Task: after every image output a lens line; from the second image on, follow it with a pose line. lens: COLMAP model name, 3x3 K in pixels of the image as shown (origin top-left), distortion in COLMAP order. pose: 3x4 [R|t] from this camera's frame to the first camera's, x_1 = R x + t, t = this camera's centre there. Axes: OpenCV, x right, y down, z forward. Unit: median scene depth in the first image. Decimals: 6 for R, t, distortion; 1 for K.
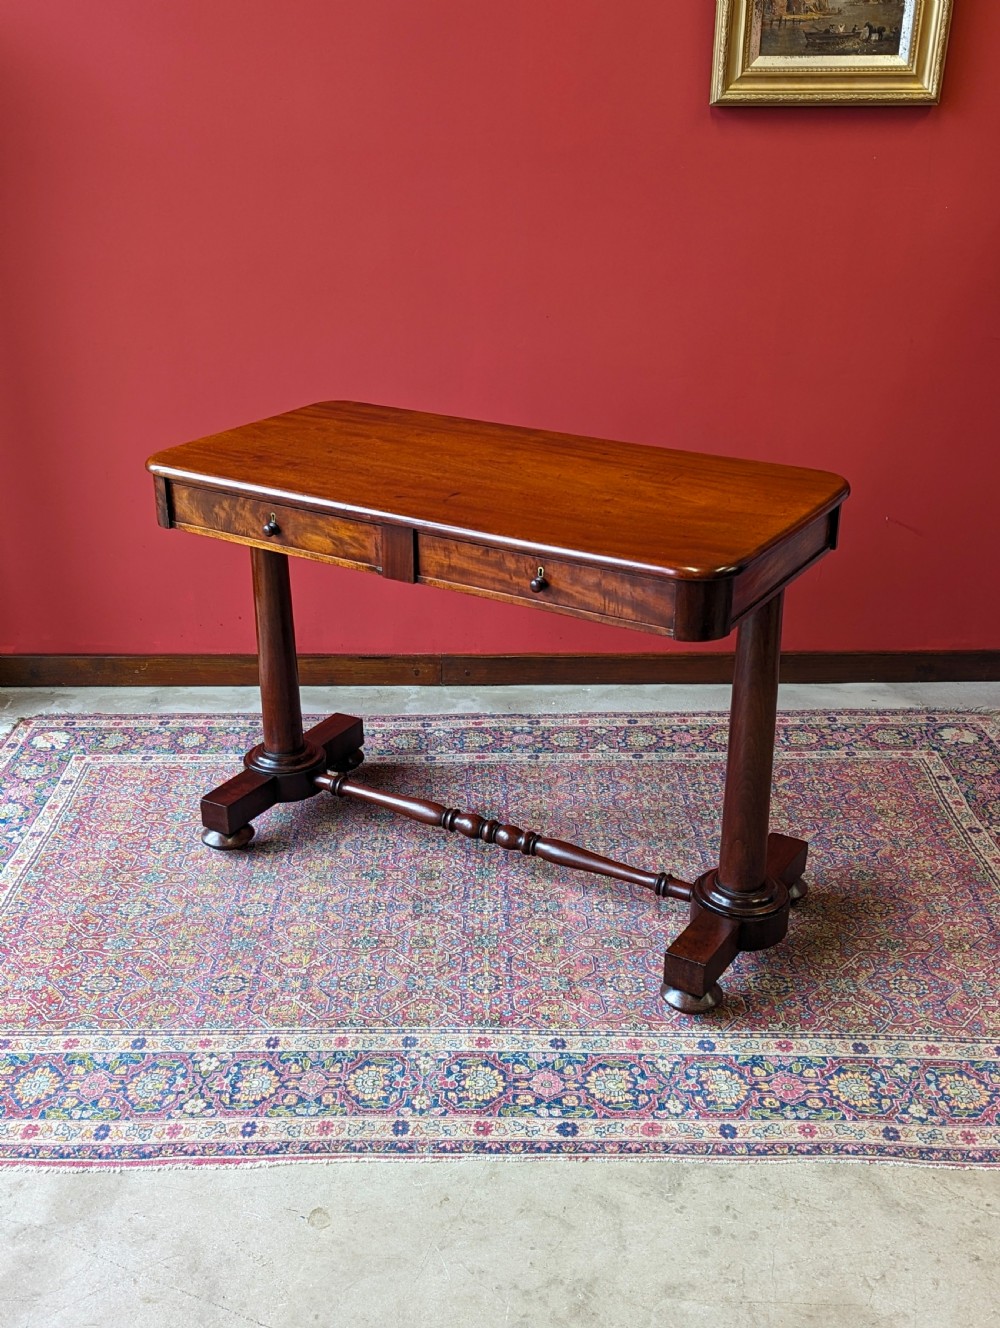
lens RADIAL K [[1488.1, 0, 500.5], [0, 1488.1, 677.6], [0, 0, 1]] dist [0.046705, -0.001096]
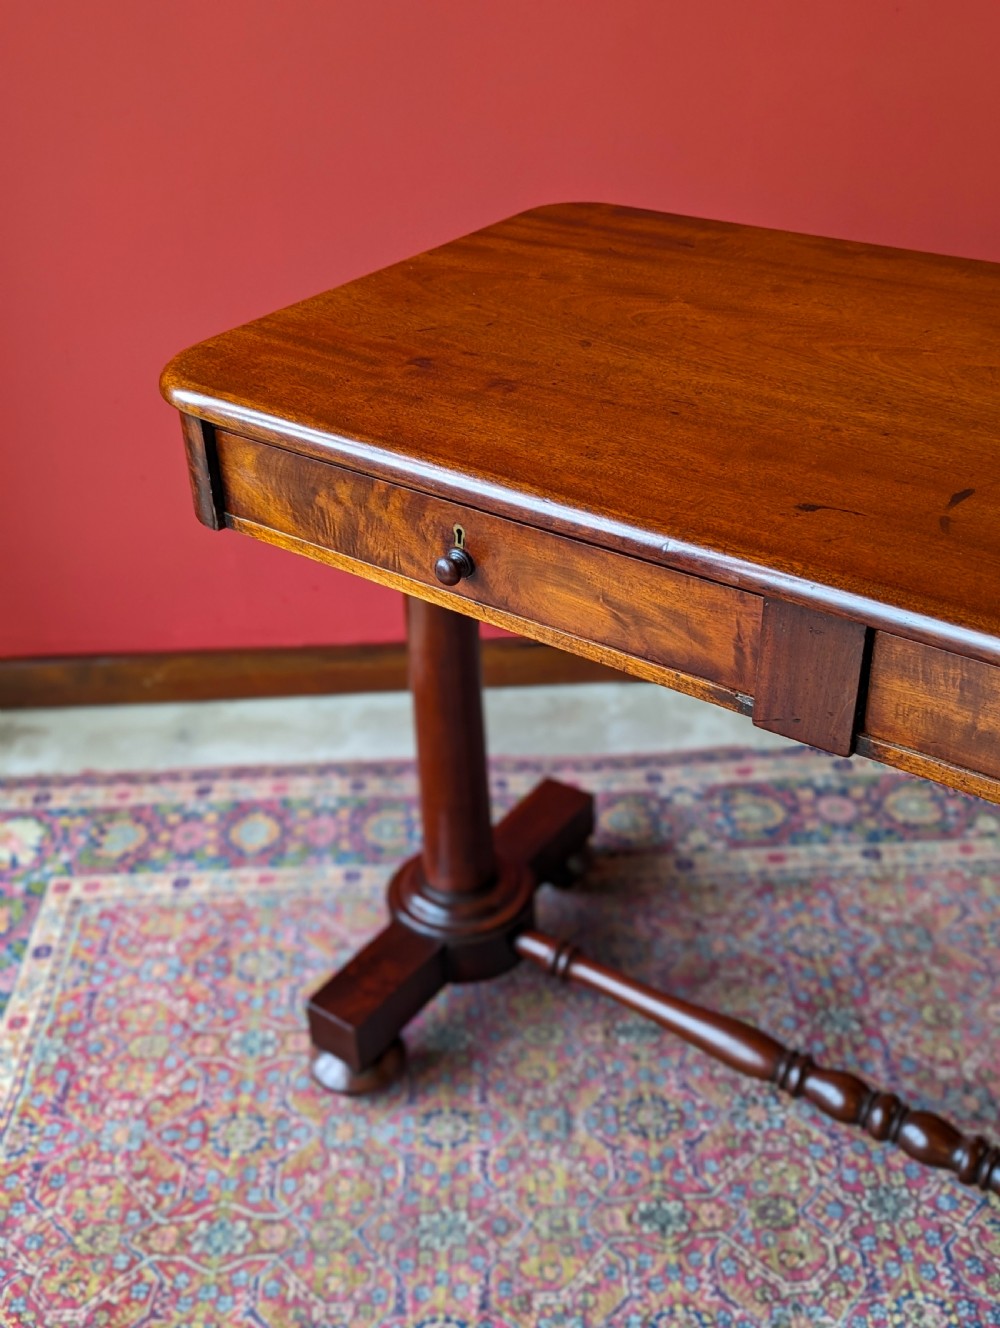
lens RADIAL K [[1445.7, 0, 478.3], [0, 1445.7, 664.6], [0, 0, 1]] dist [0.043954, 0.001390]
pose [[0.999079, -0.040536, -0.014077, -0.158178], [0.042331, 0.984786, 0.168537, -0.158415], [0.007031, -0.168977, 0.985595, 0.660683]]
